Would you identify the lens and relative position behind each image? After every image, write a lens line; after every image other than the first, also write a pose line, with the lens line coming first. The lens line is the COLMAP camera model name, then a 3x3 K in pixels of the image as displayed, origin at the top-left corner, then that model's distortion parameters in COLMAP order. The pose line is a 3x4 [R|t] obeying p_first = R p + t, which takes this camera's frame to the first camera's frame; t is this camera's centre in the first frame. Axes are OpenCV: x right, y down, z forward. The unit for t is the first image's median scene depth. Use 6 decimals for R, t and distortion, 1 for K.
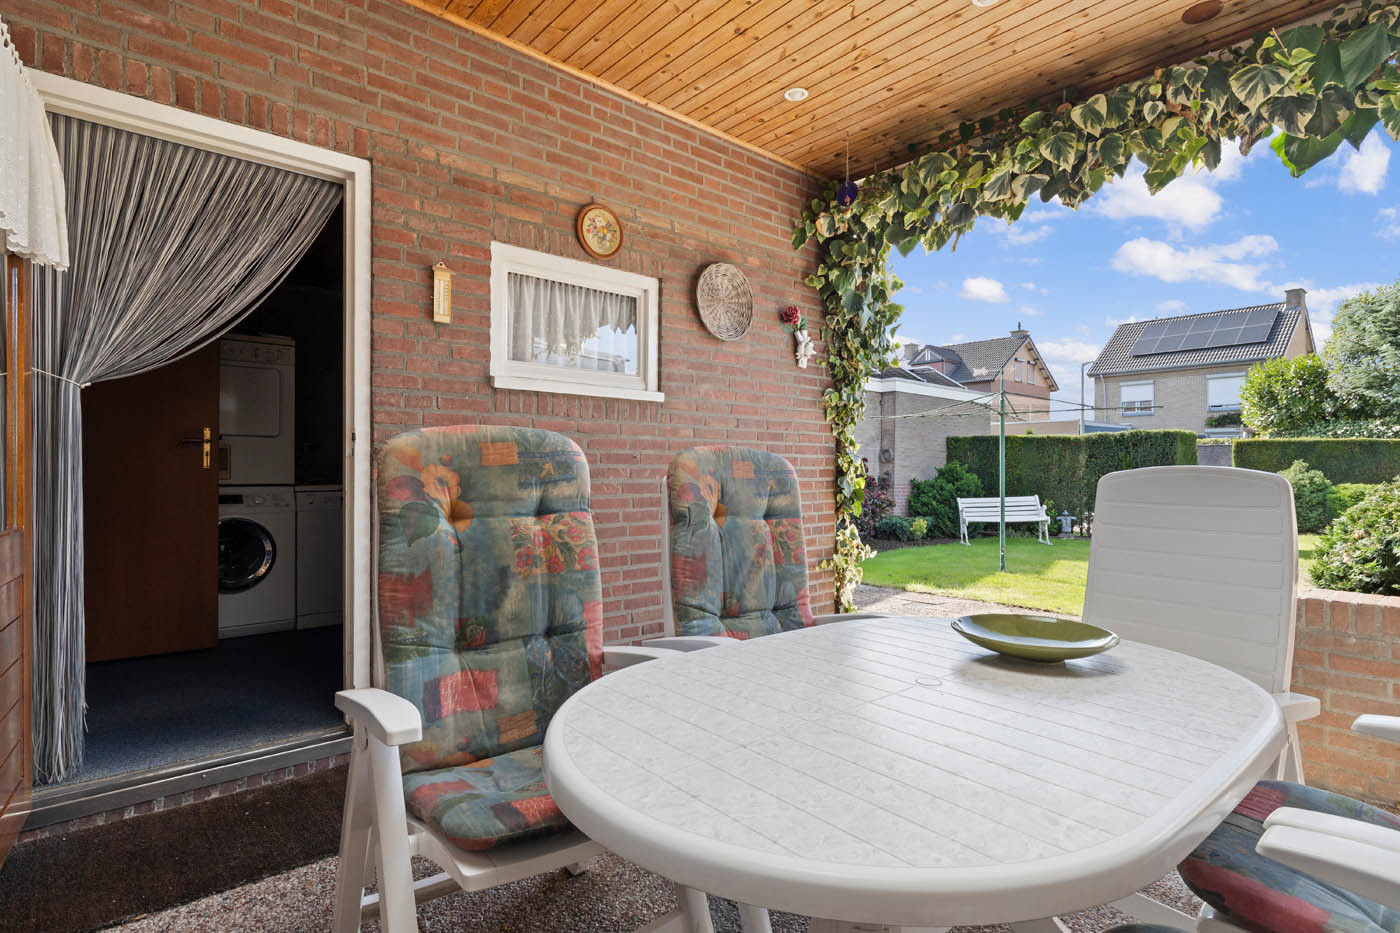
lens RADIAL K [[696.3, 0, 704.7], [0, 696.3, 463.3], [0, 0, 1]] dist [0.001184, -0.000719]
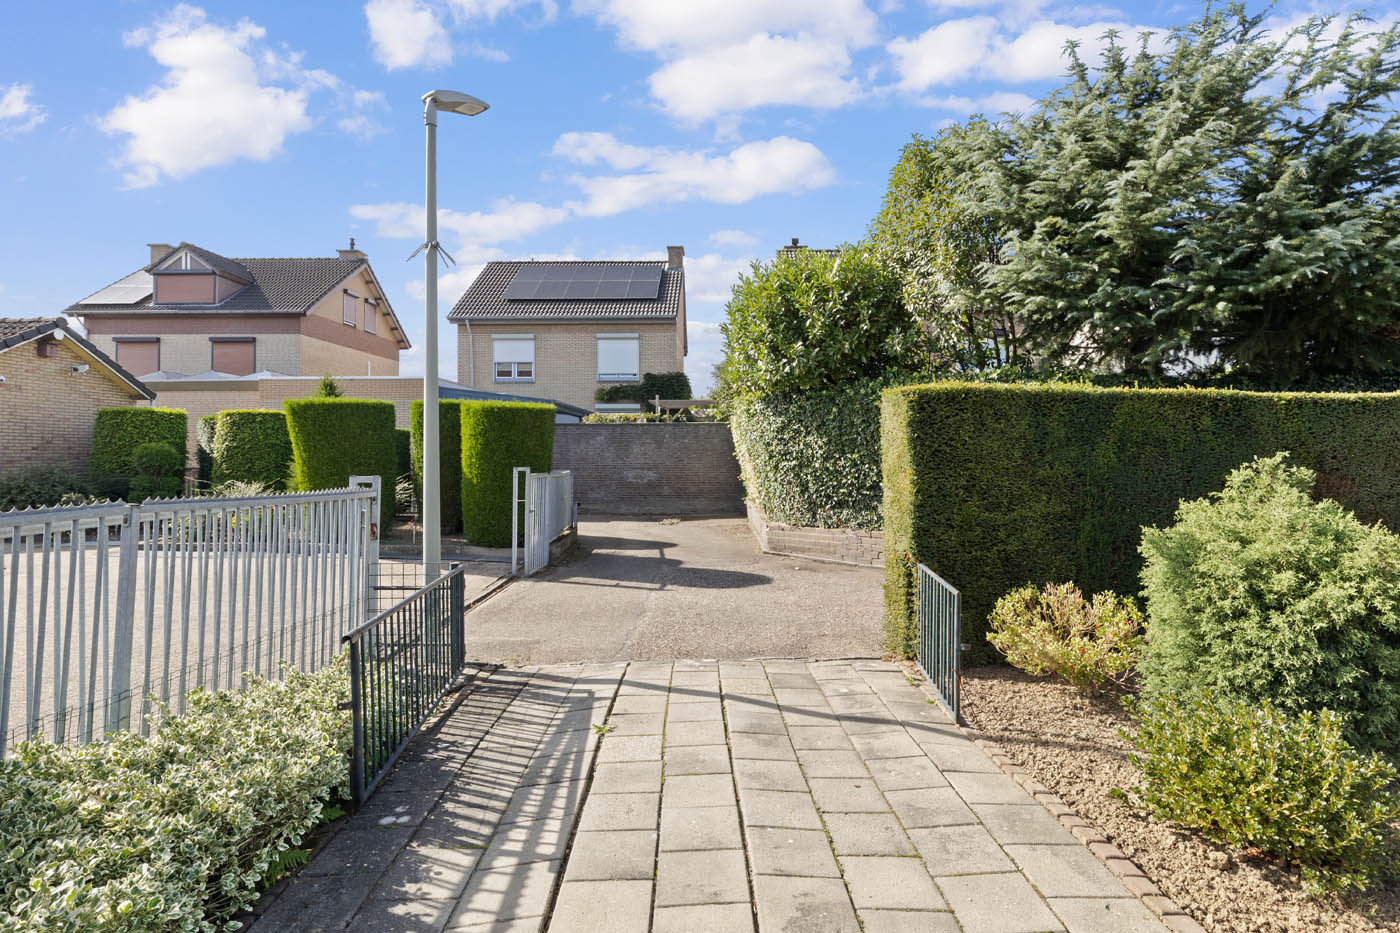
lens RADIAL K [[696.3, 0, 704.7], [0, 696.3, 463.3], [0, 0, 1]] dist [0.001184, -0.000719]
pose [[0.657948, -0.013064, 0.752950, 0.219544], [-0.002741, 0.999801, 0.019742, -0.002472], [-0.753058, -0.015053, 0.657782, 0.395596]]
